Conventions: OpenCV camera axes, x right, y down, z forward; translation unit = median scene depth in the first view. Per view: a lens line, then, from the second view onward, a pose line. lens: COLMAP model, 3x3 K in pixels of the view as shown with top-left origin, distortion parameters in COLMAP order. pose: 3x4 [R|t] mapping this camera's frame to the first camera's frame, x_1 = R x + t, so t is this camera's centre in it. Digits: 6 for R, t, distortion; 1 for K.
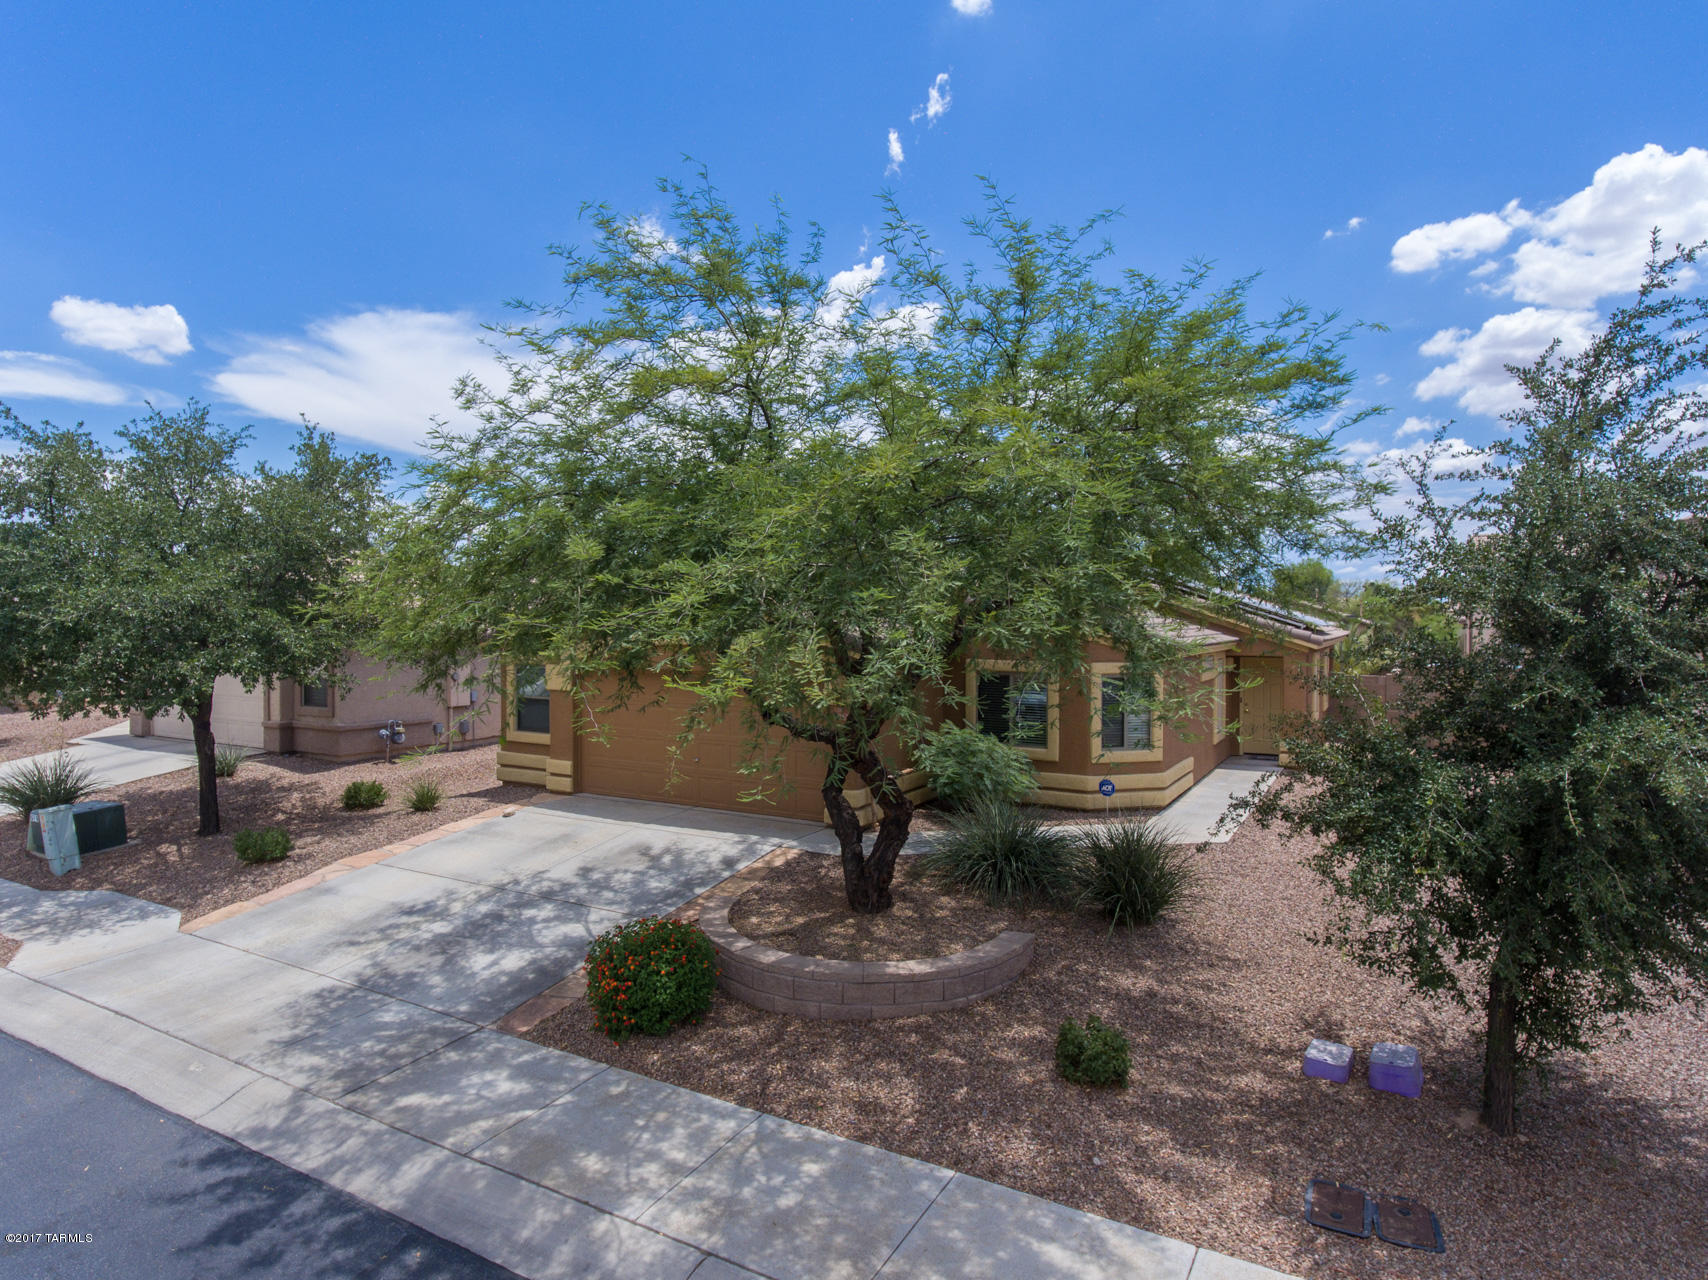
lens RADIAL K [[1008.4, 0, 839.7], [0, 1008.4, 643.5], [0, 0, 1]] dist [-0.001987, 0.000187]
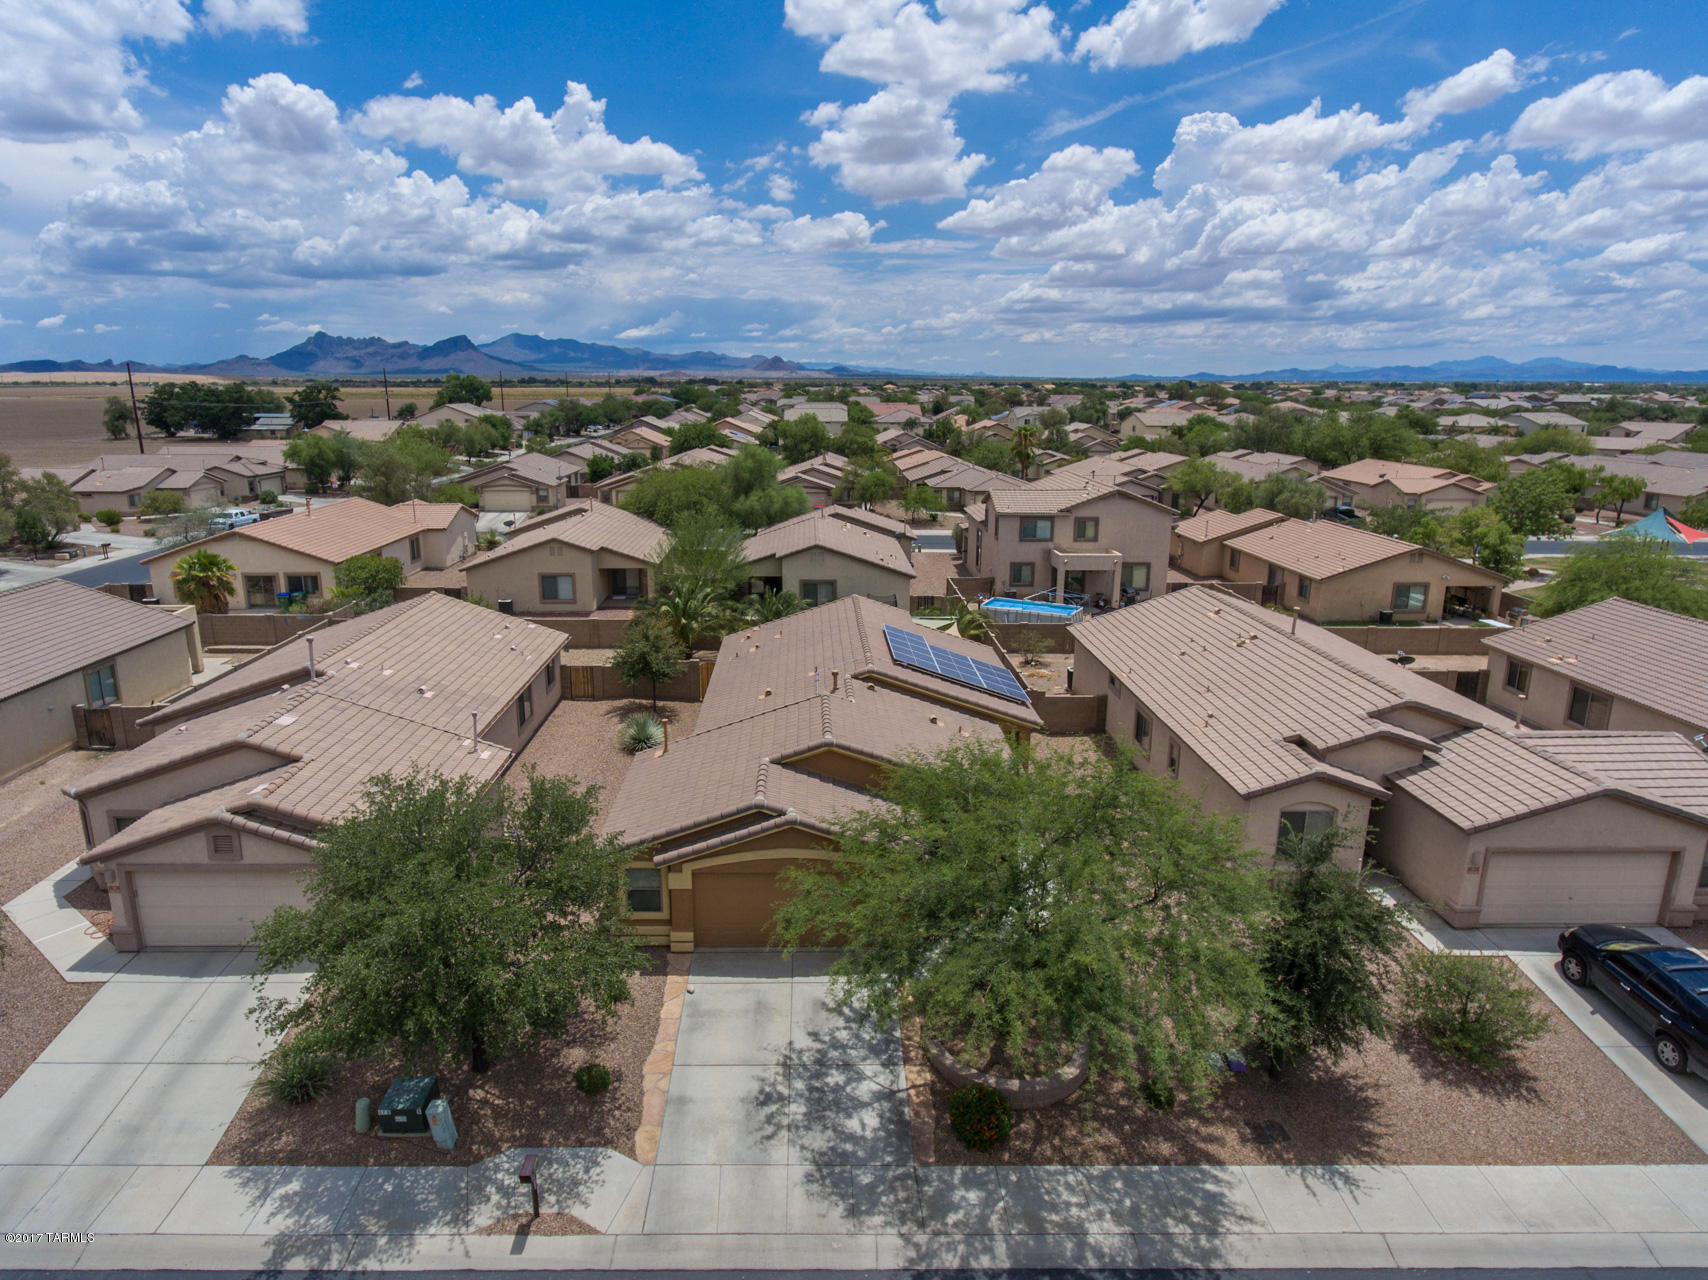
lens RADIAL K [[1008.4, 0, 844.1], [0, 1008.4, 630.0], [0, 0, 1]] dist [-0.001987, 0.000187]
pose [[0.850682, -0.123663, 0.510929, -1.220897], [-0.002864, 0.970832, 0.239745, -1.038739], [-0.525673, -0.205410, 0.825514, -0.360395]]
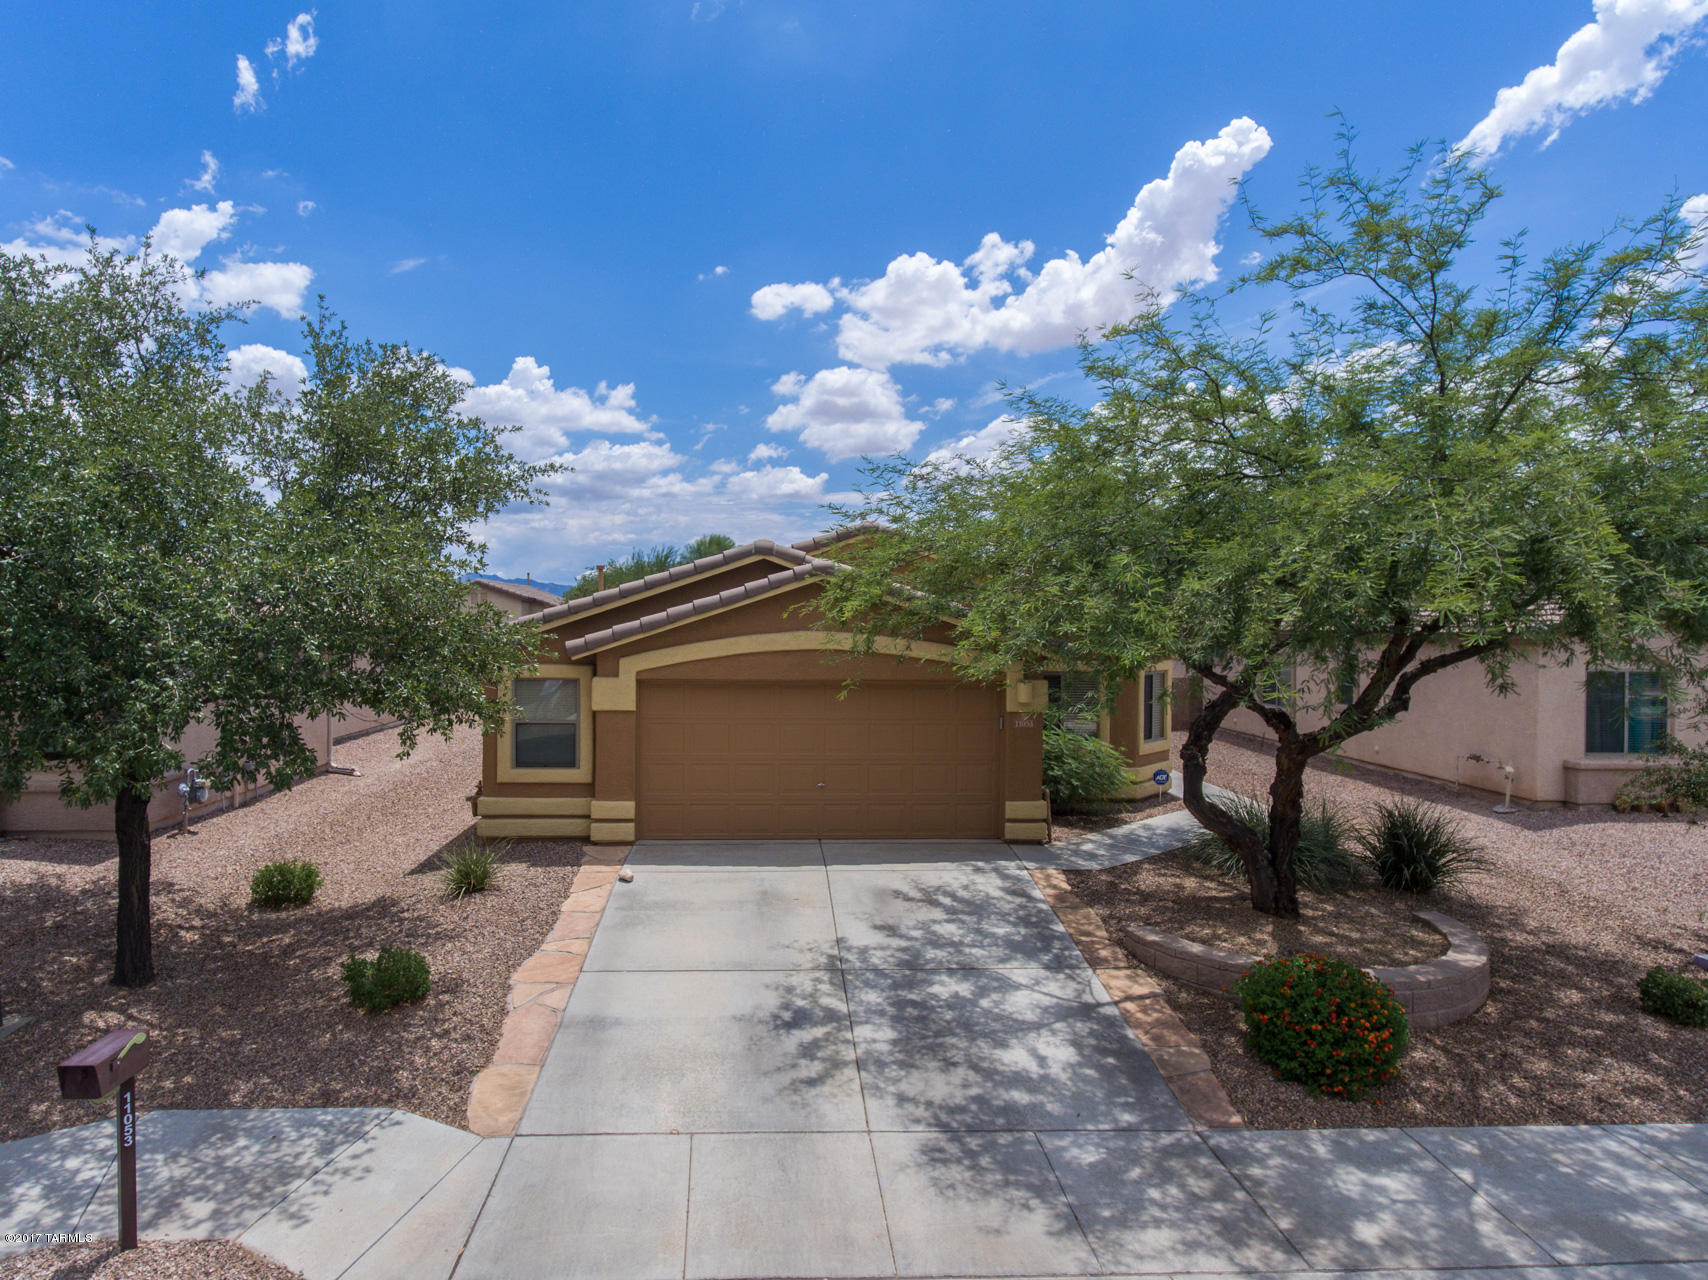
lens RADIAL K [[1008.4, 0, 826.3], [0, 1008.4, 624.2], [0, 0, 1]] dist [-0.001987, 0.000187]
pose [[0.833996, 0.003241, 0.551761, -0.905528], [0.007351, 0.999829, -0.016984, -0.007597], [-0.551721, 0.018220, 0.833829, 0.427545]]
